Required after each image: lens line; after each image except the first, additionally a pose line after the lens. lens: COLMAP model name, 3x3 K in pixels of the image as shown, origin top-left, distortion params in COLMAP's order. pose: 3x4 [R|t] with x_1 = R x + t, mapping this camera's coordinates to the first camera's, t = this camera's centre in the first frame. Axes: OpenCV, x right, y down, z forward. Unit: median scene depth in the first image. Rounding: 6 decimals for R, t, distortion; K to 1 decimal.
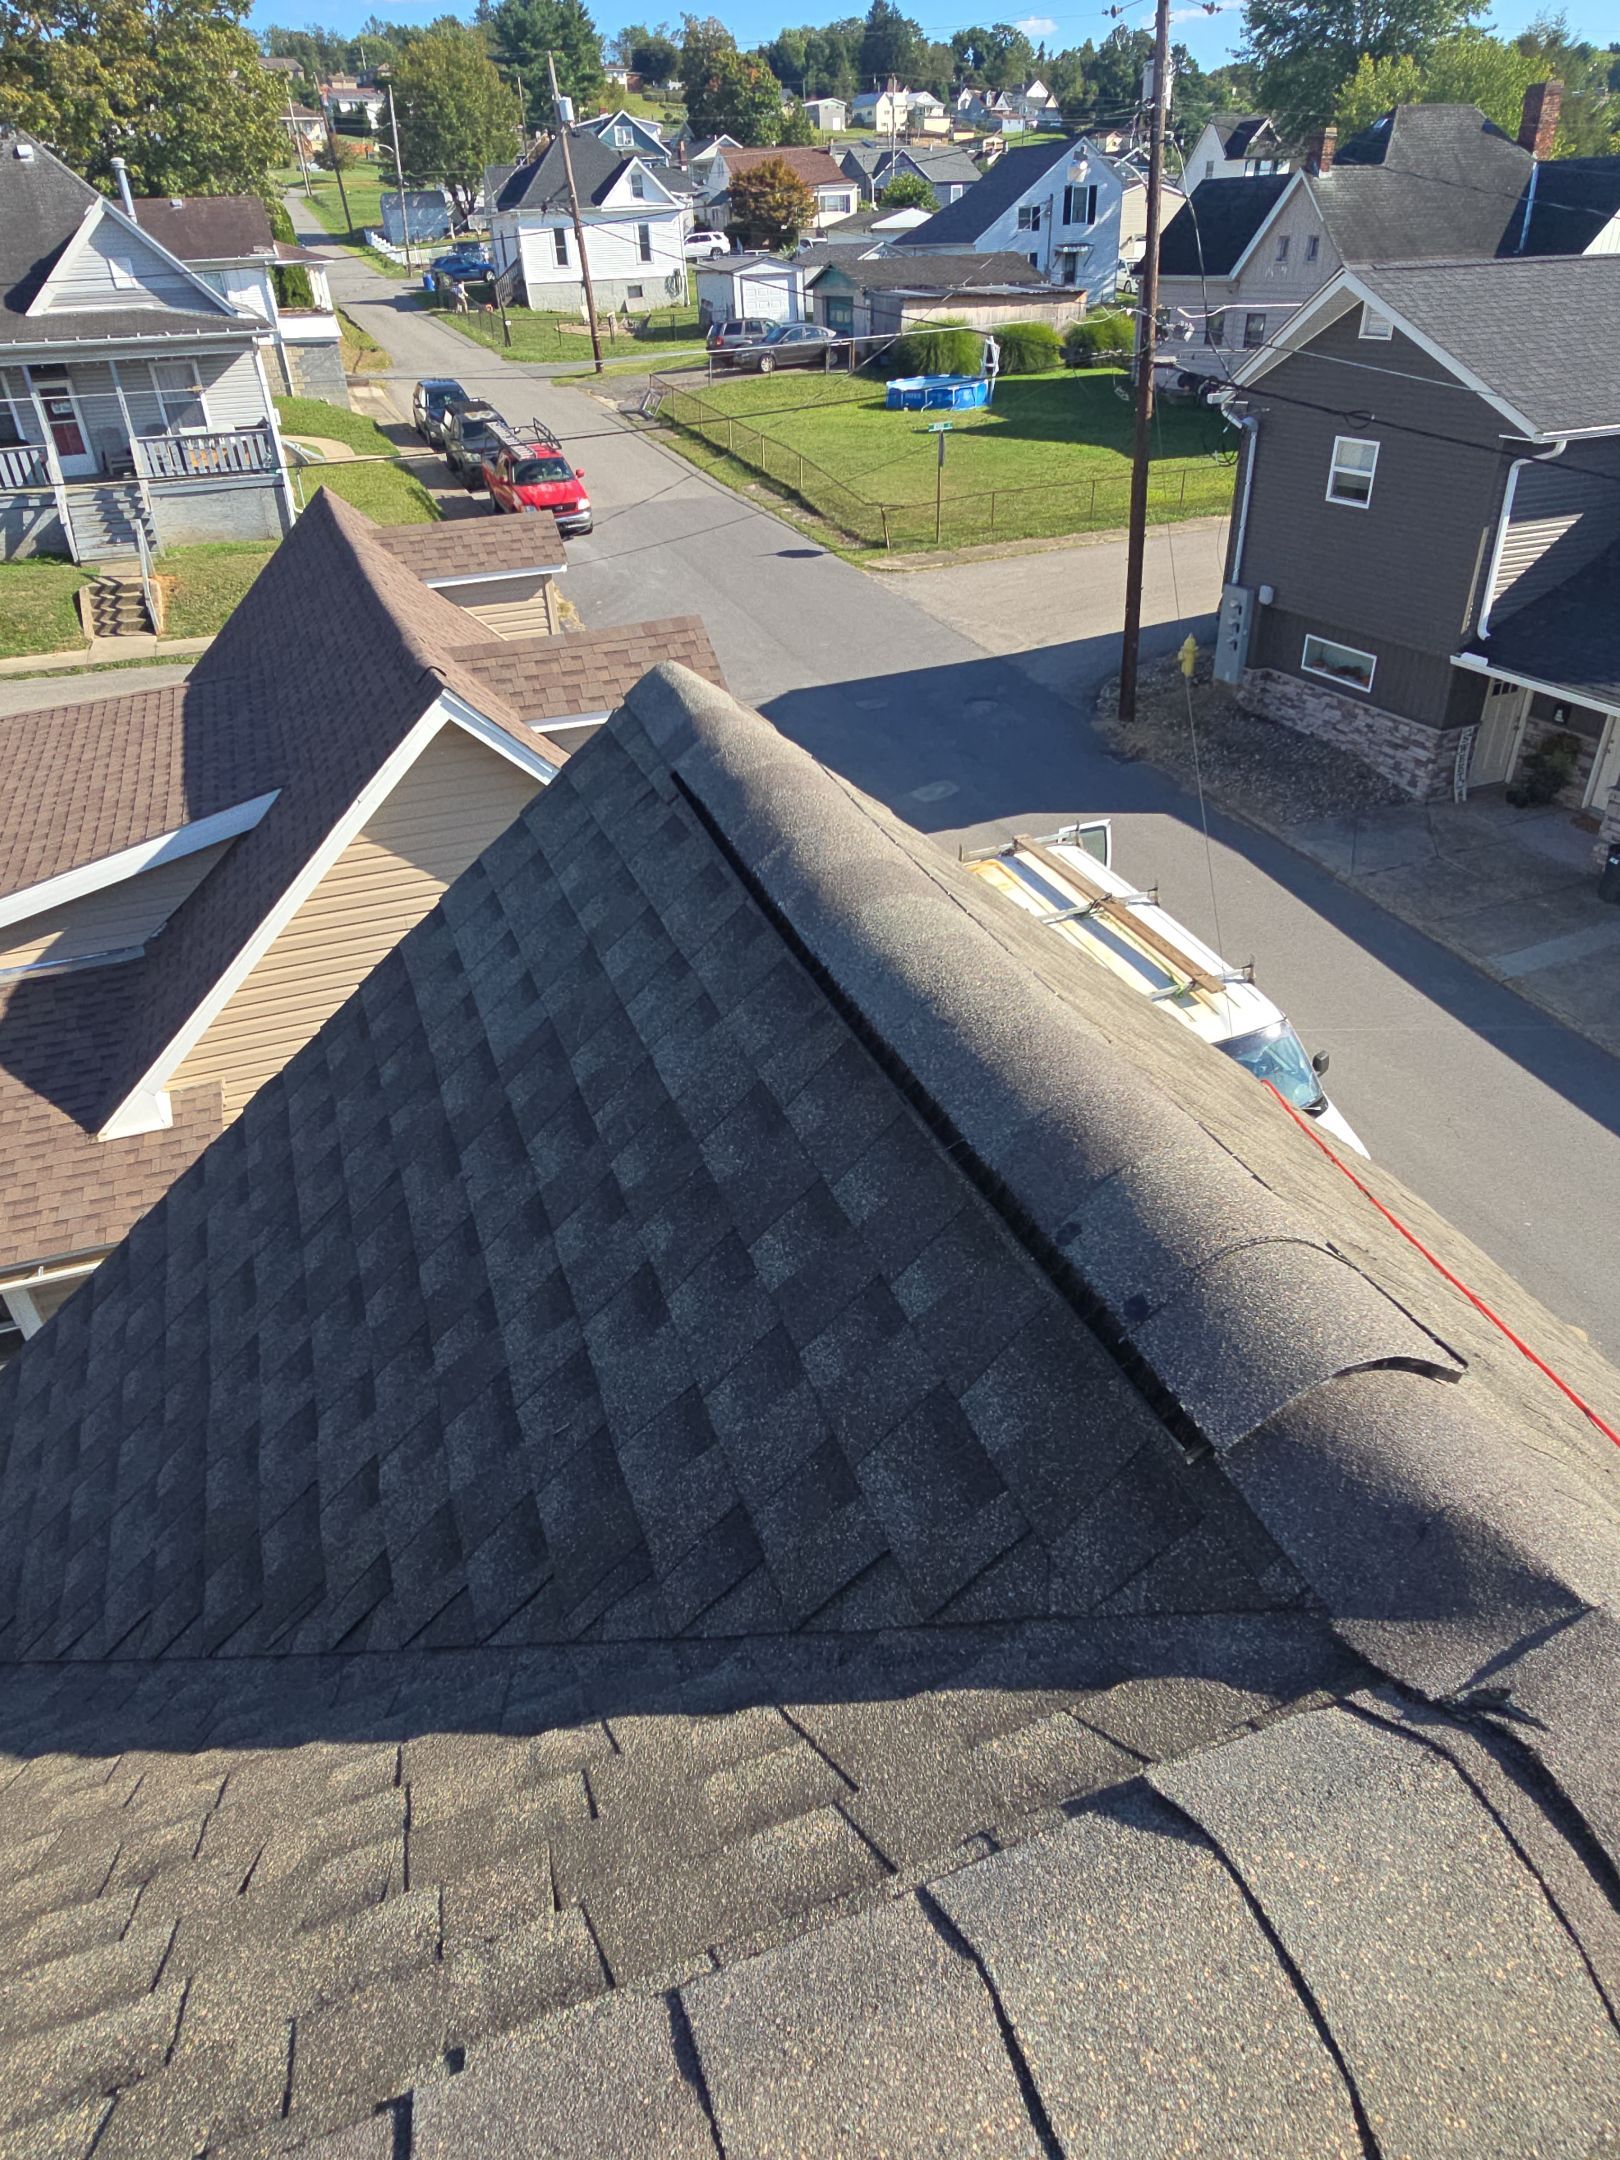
lens RADIAL K [[1321.9, 0, 818.7], [0, 1321.9, 1101.0], [0, 0, 1]] dist [-0.009762, -0.000120]
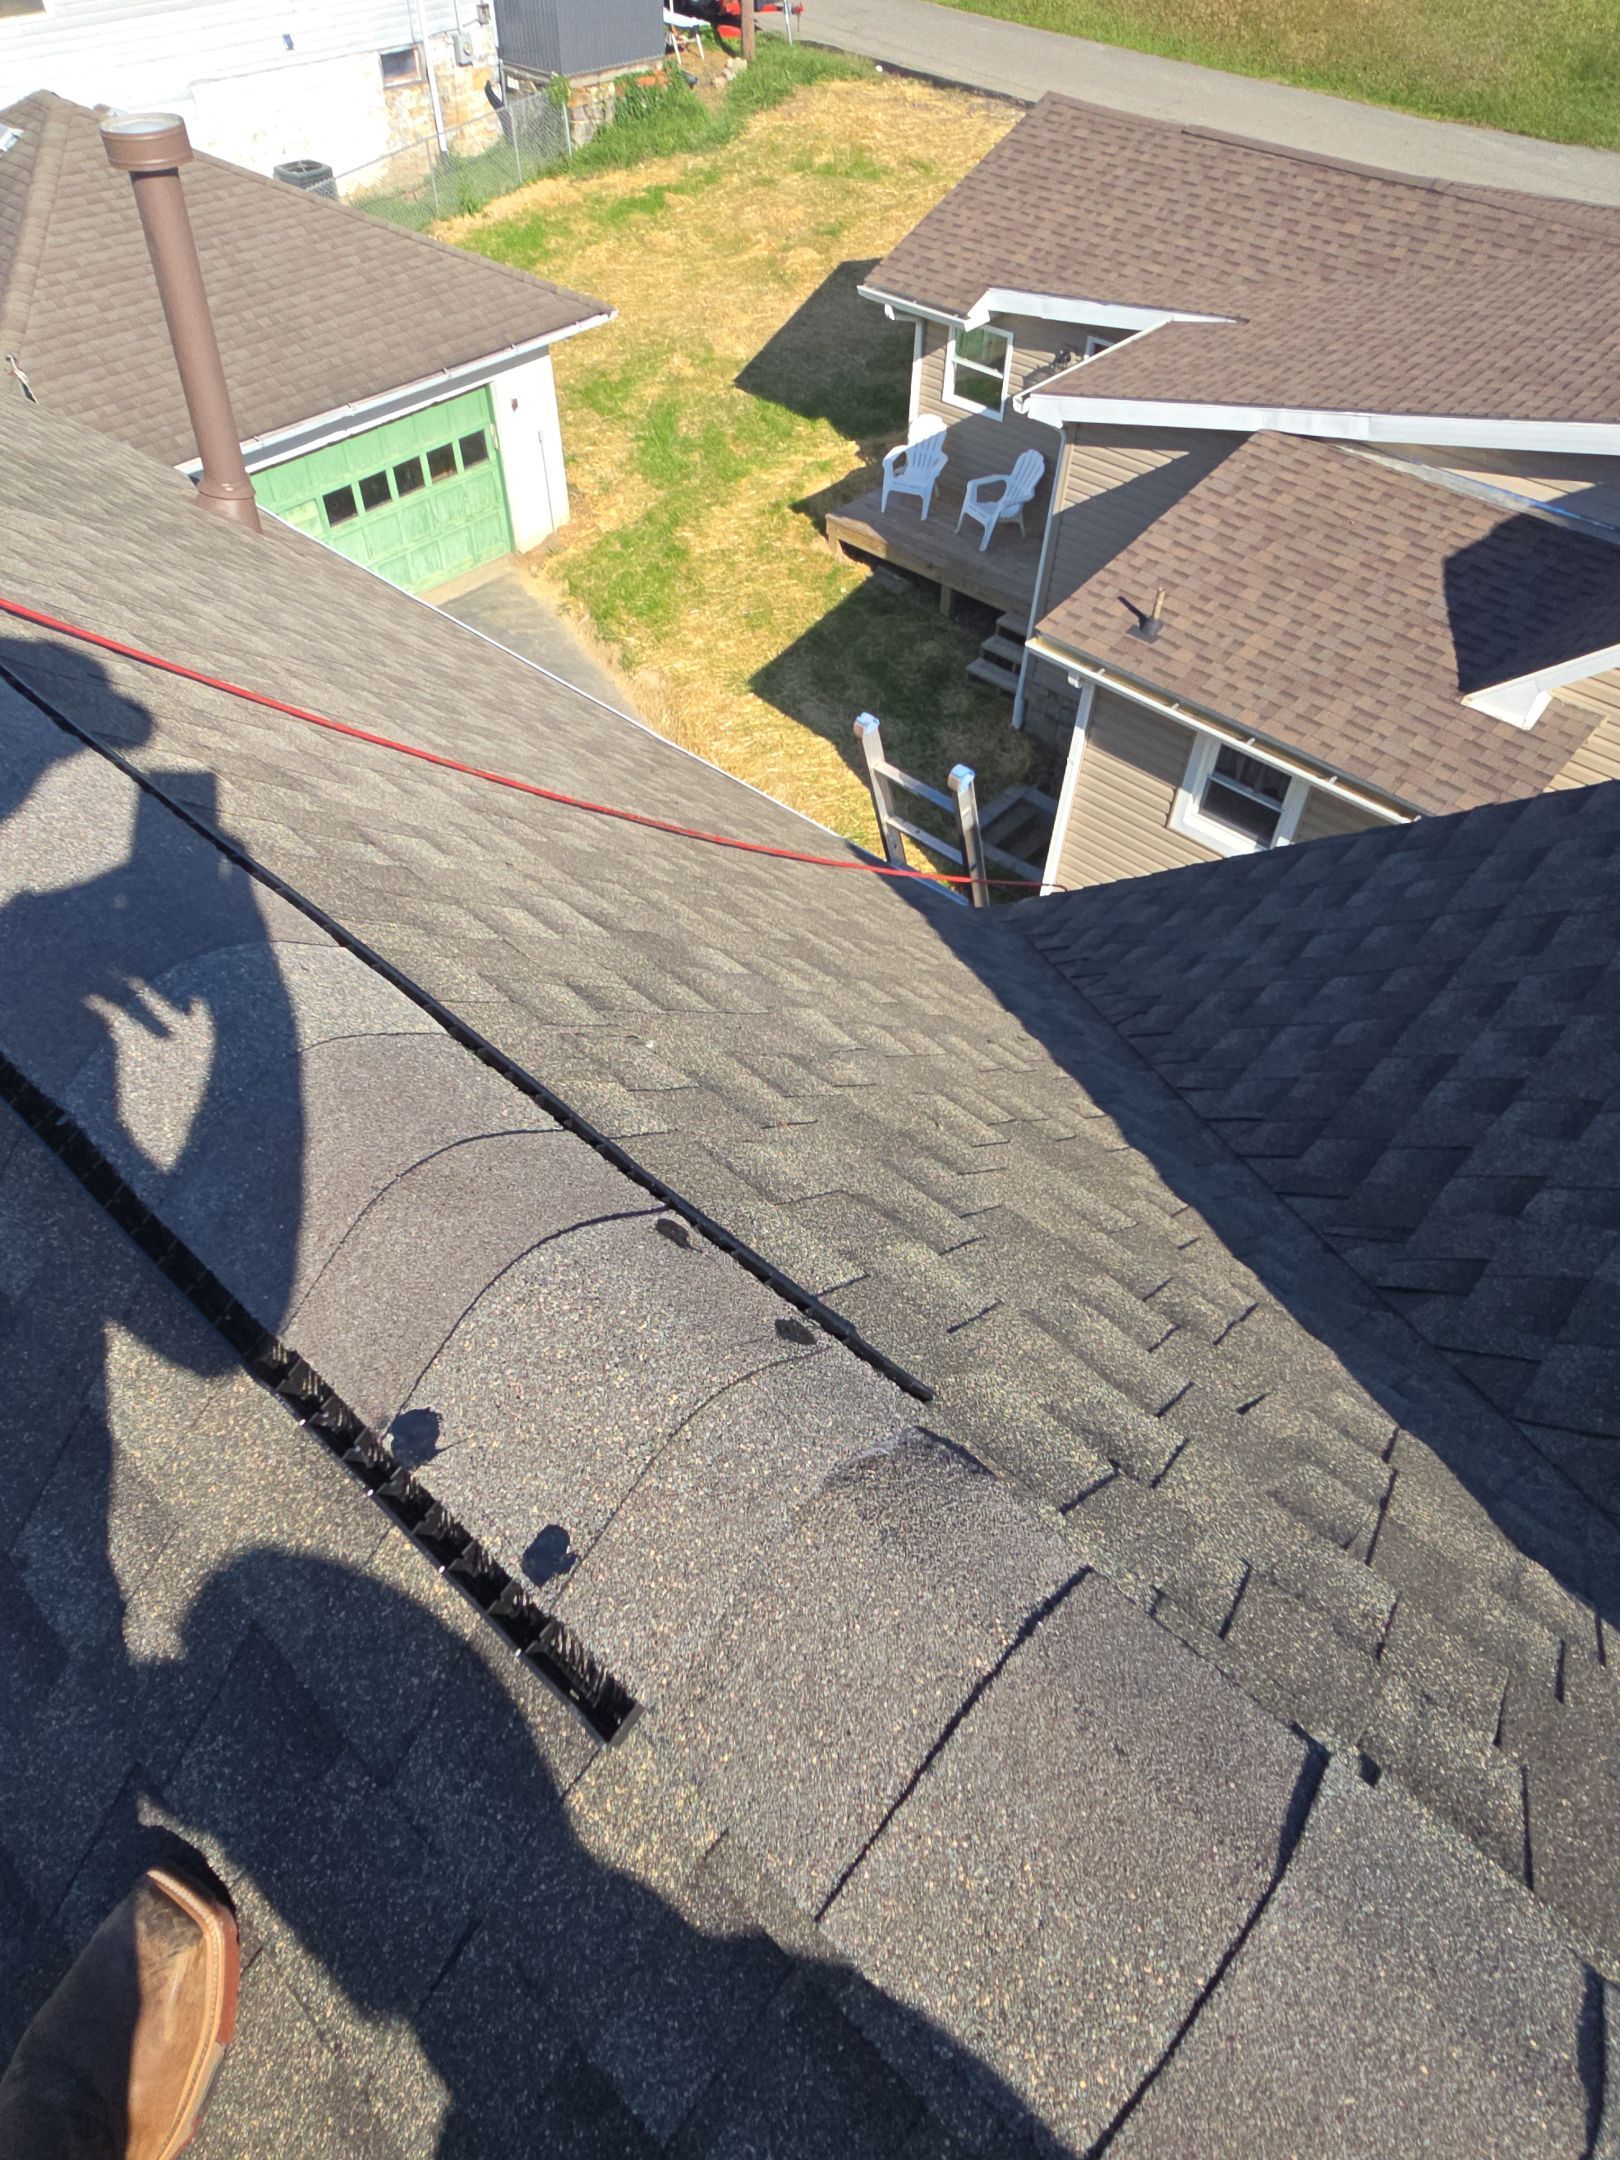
lens RADIAL K [[1312.9, 0, 789.2], [0, 1312.9, 1073.6], [0, 0, 1]] dist [0.000580, 0.000592]
pose [[0.452483, 0.694784, -0.559047, -0.039634], [-0.510554, 0.715817, 0.476384, 0.017959], [0.731159, 0.069868, 0.678620, 0.001081]]
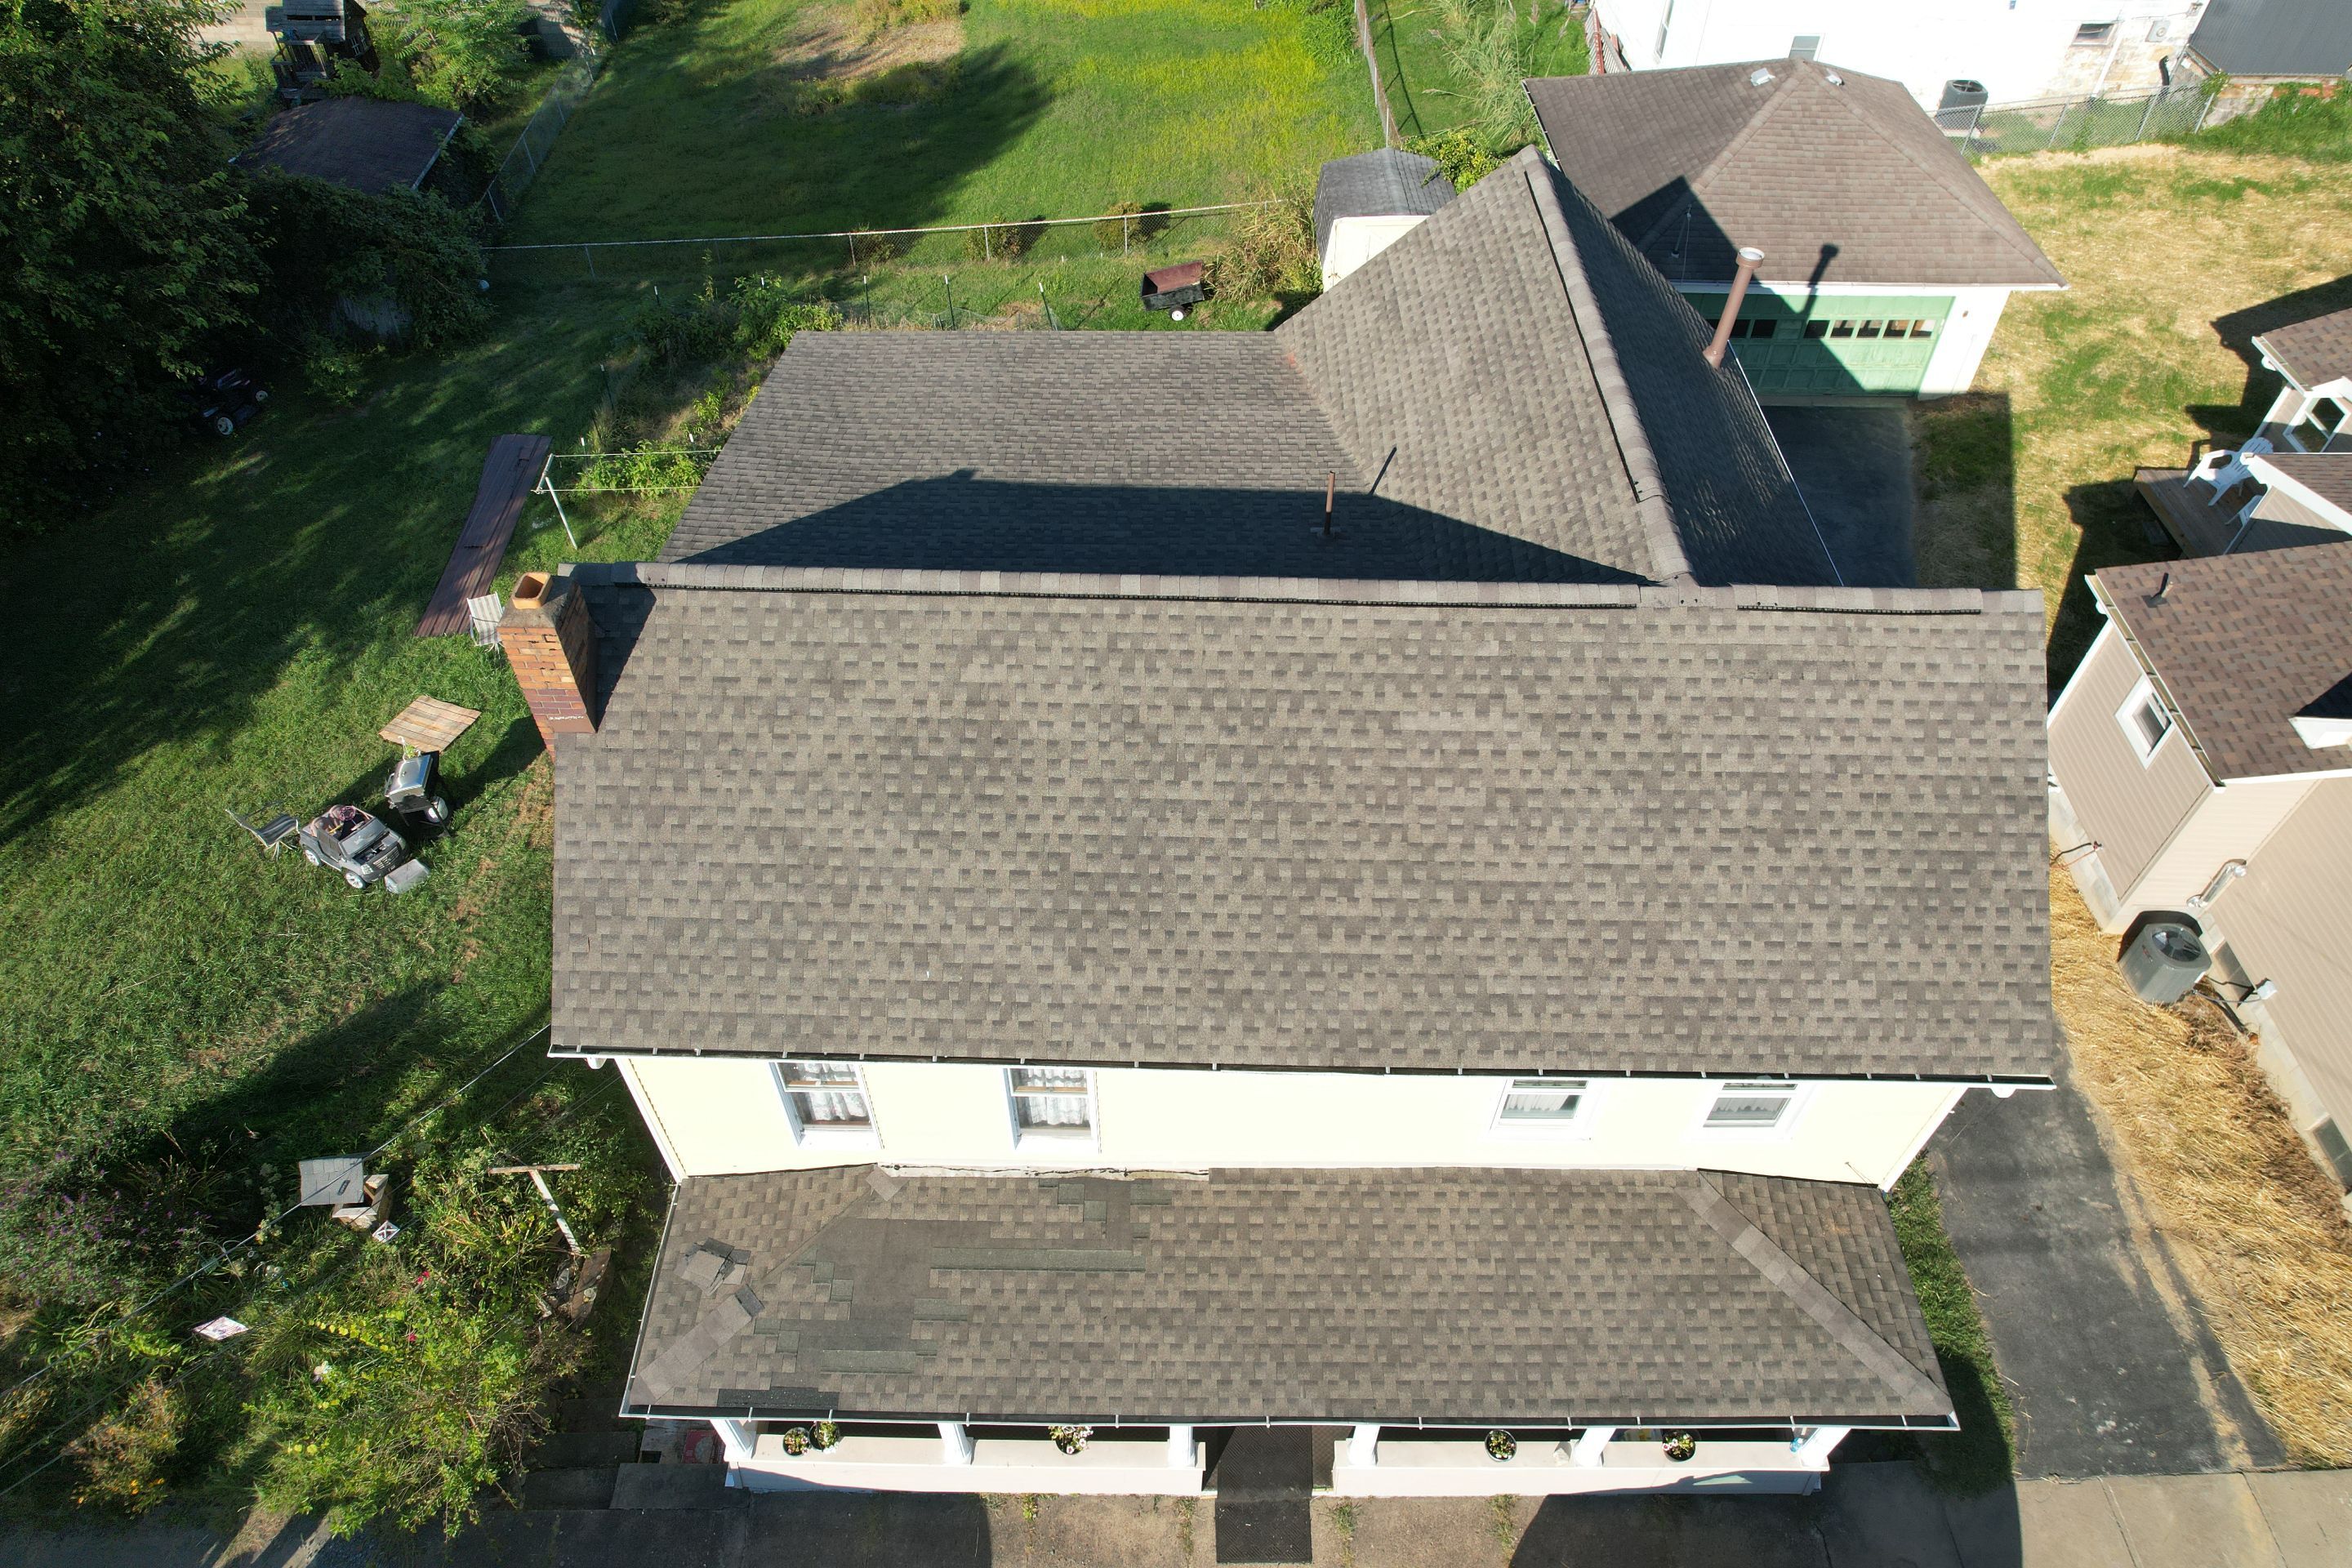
lens RADIAL K [[1507.3, 0, 1171.4], [0, 1507.3, 790.9], [0, 0, 1]] dist [-0.092973, 0.087082]
pose [[-0.361831, 0.710878, -0.603102, 0.901604], [-0.502042, 0.396525, 0.768585, -0.520395], [0.785514, 0.580880, 0.213416, -0.335932]]
